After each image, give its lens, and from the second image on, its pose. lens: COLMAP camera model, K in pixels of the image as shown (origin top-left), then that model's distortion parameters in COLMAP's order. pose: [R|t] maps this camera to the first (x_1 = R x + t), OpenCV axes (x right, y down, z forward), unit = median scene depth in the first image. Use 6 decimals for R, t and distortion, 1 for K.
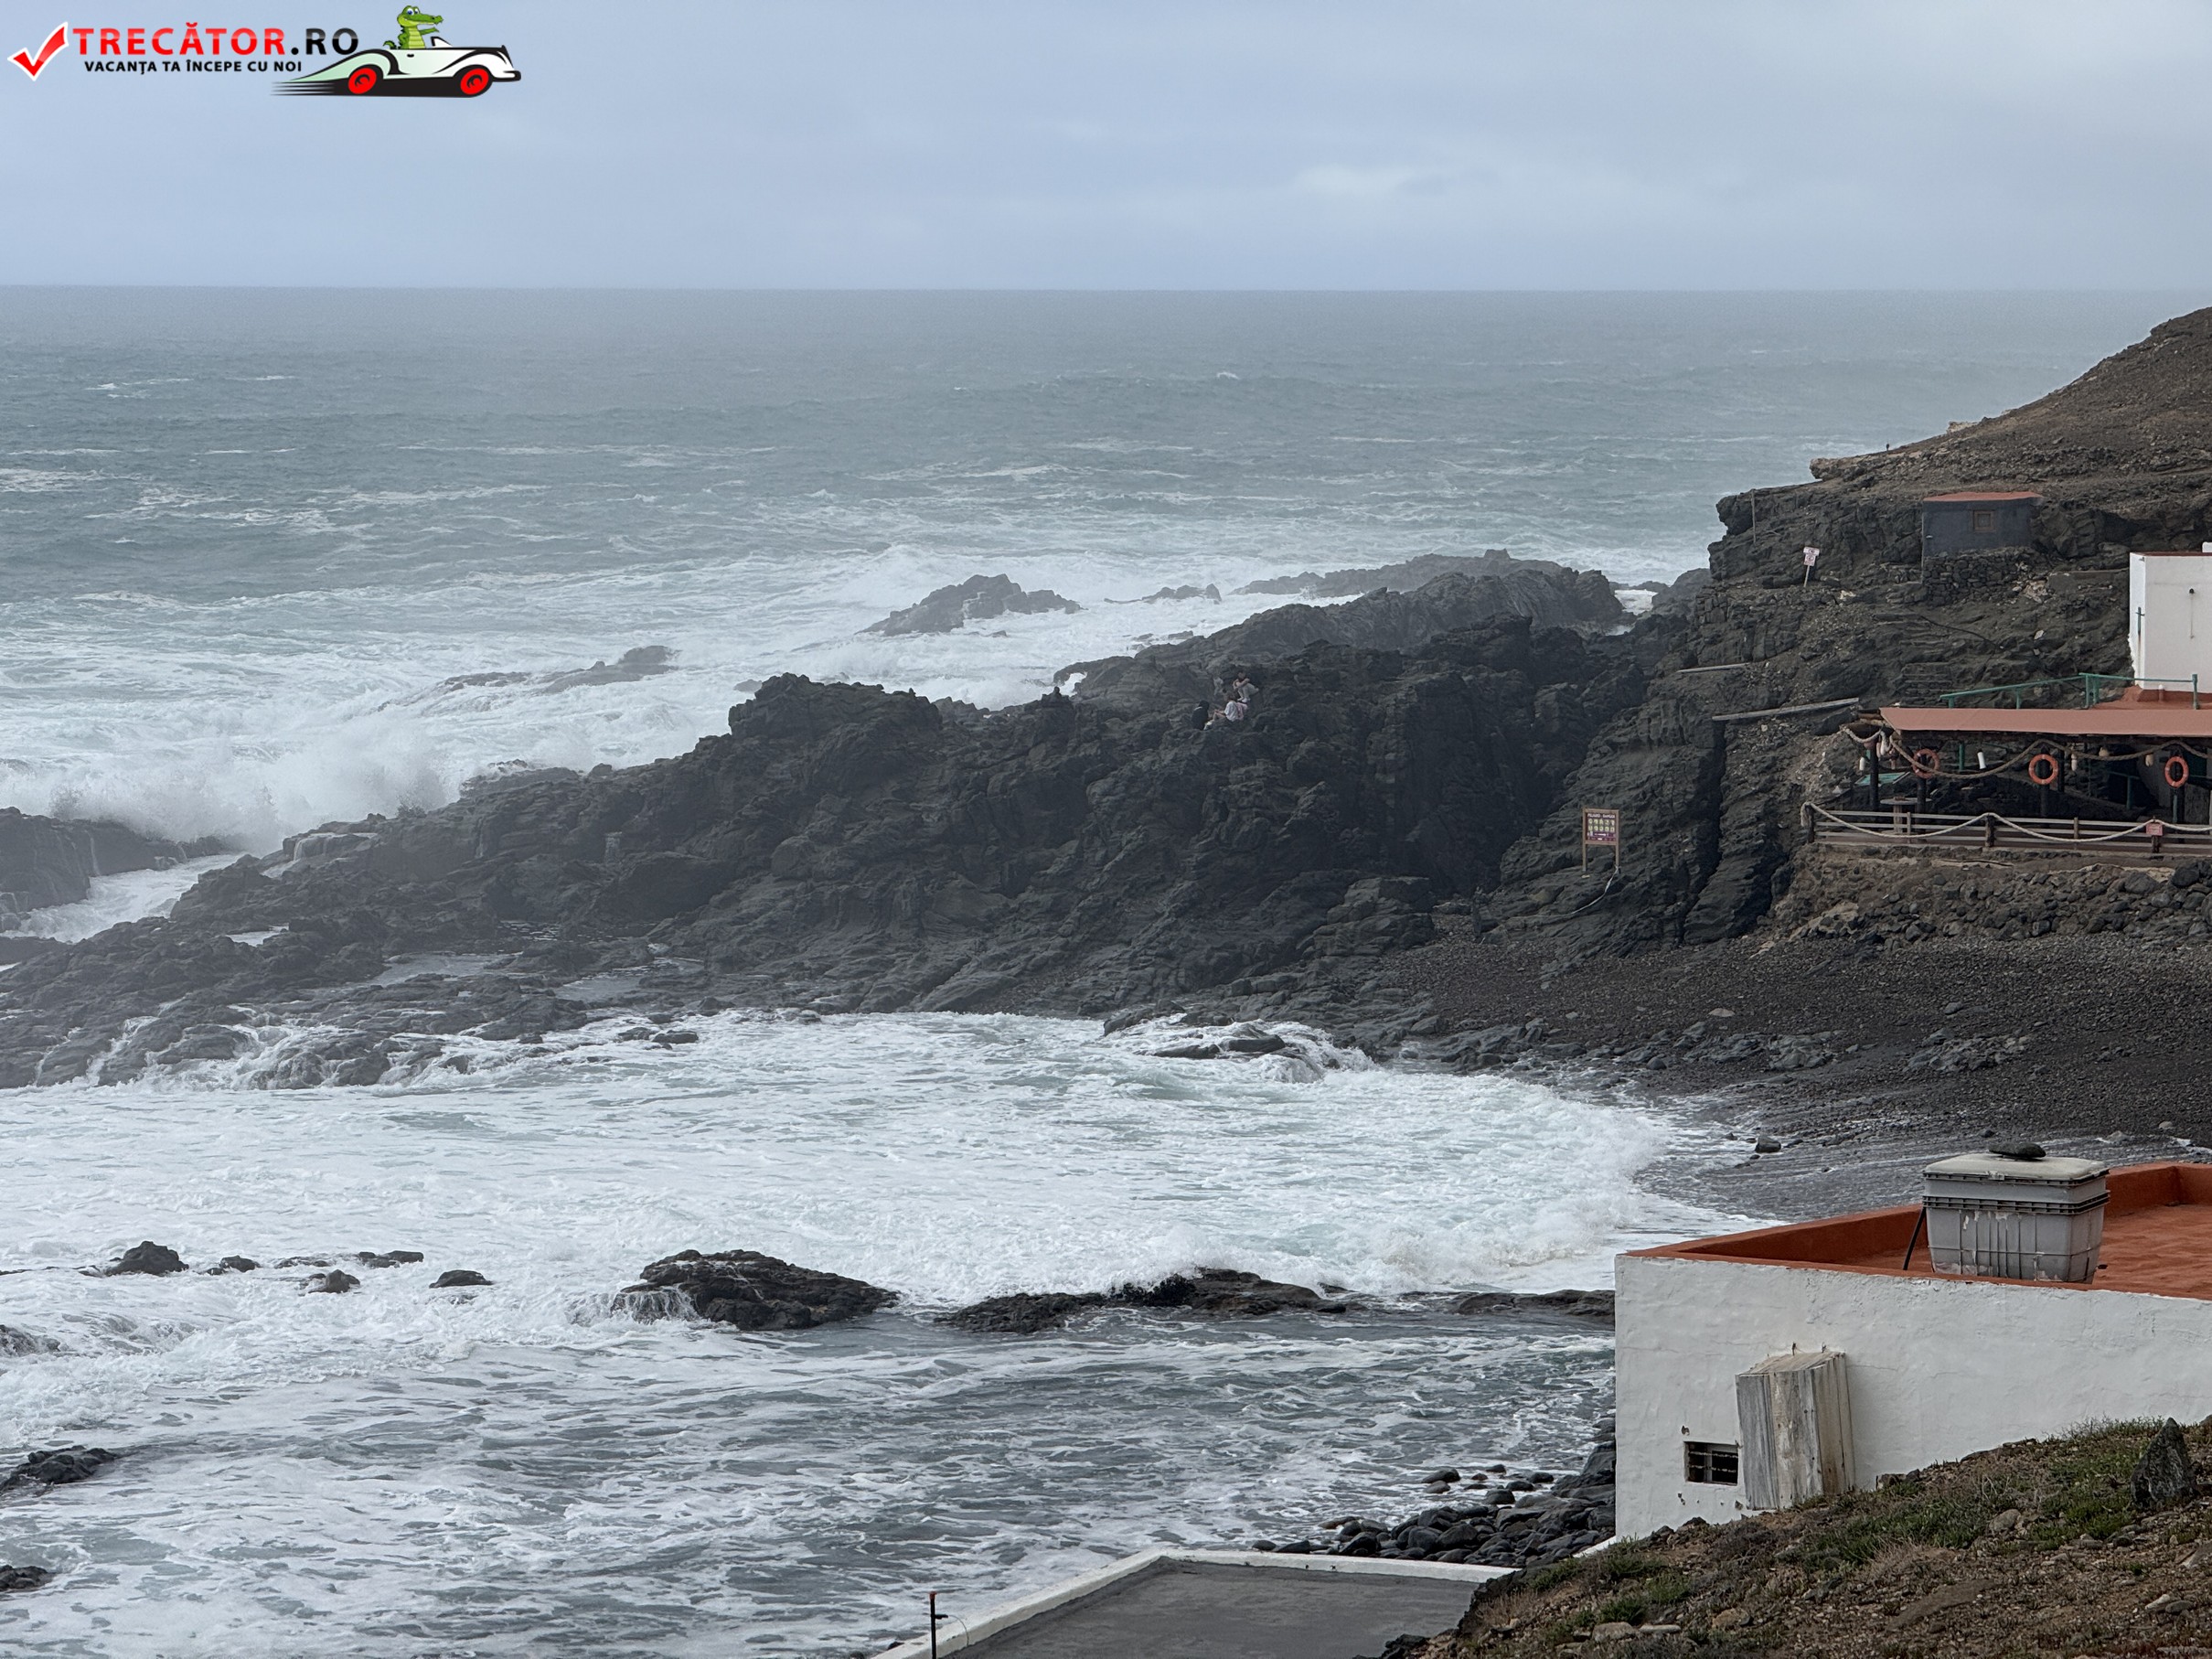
lens RADIAL K [[7774.6, 0, 1089.9], [0, 7774.6, 833.3], [0, 0, 1]] dist [0.205185, 0.000000]
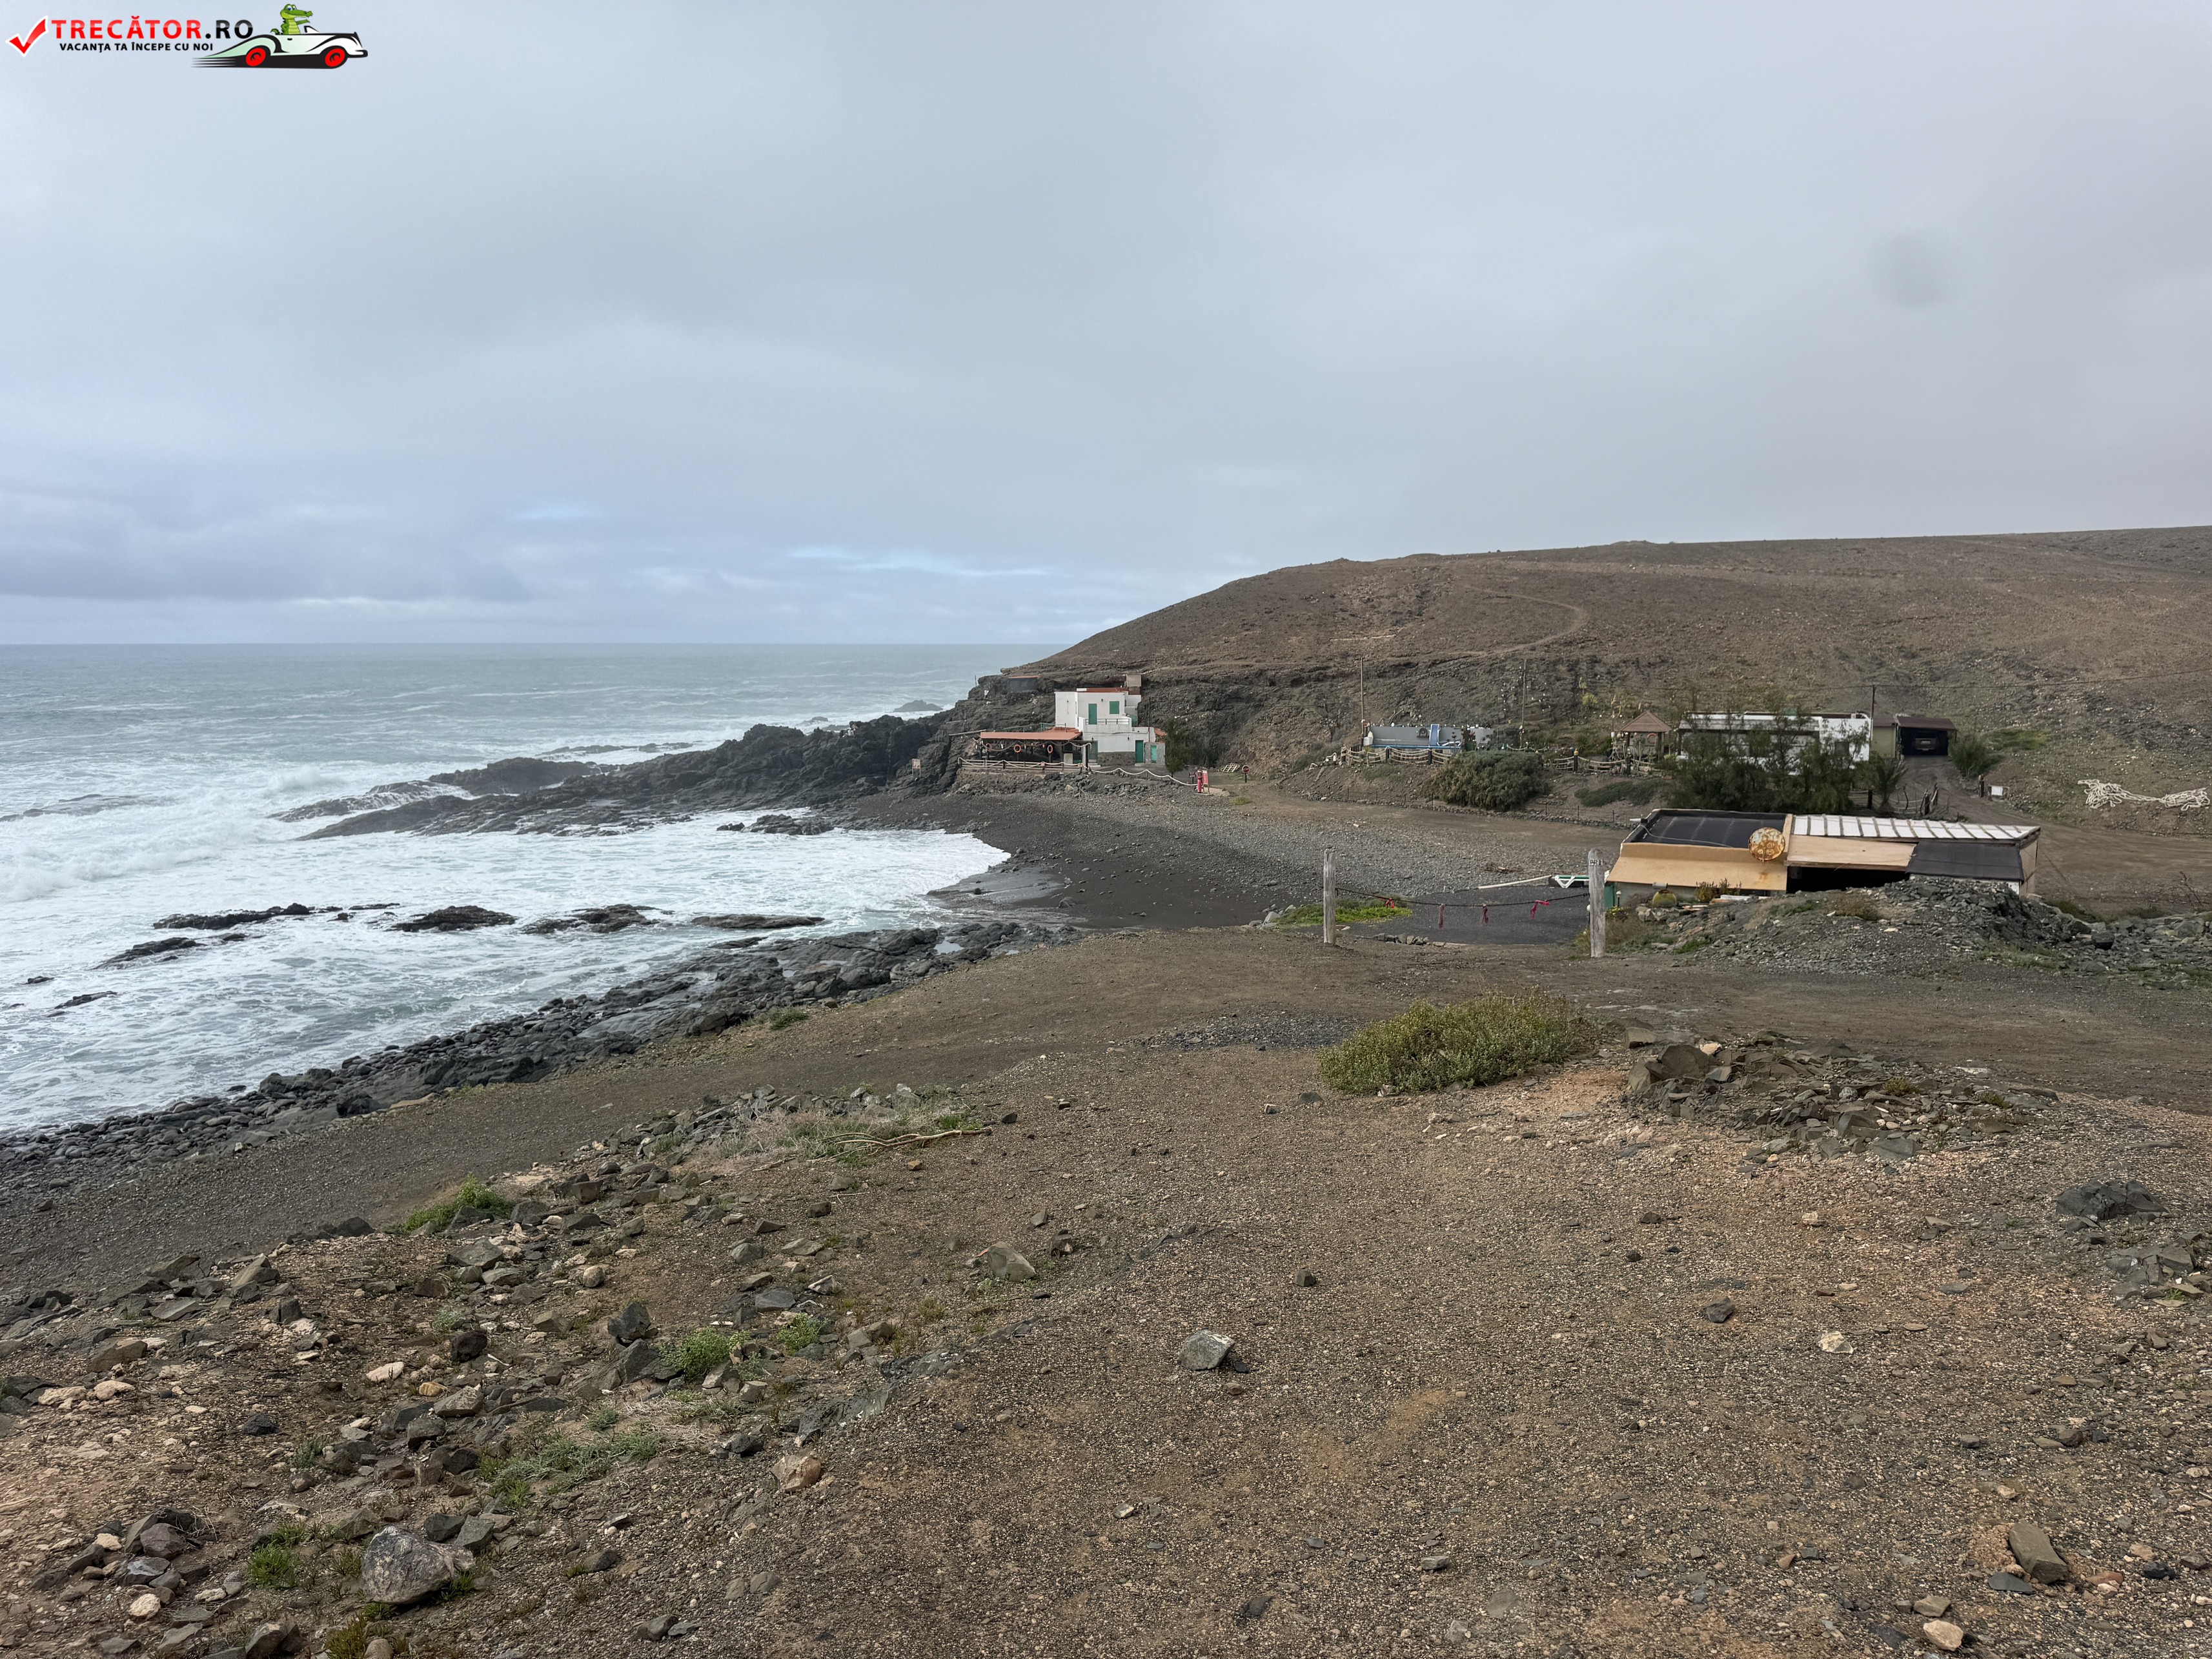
lens RADIAL K [[1549.8, 0, 1114.7], [0, 1549.8, 827.5], [0, 0, 1]] dist [0.061871, -0.081801]
pose [[0.999494, -0.008587, 0.030625, 0.139817], [0.007103, 0.998810, 0.048252, -0.005595], [-0.031003, -0.048010, 0.998366, 0.237379]]
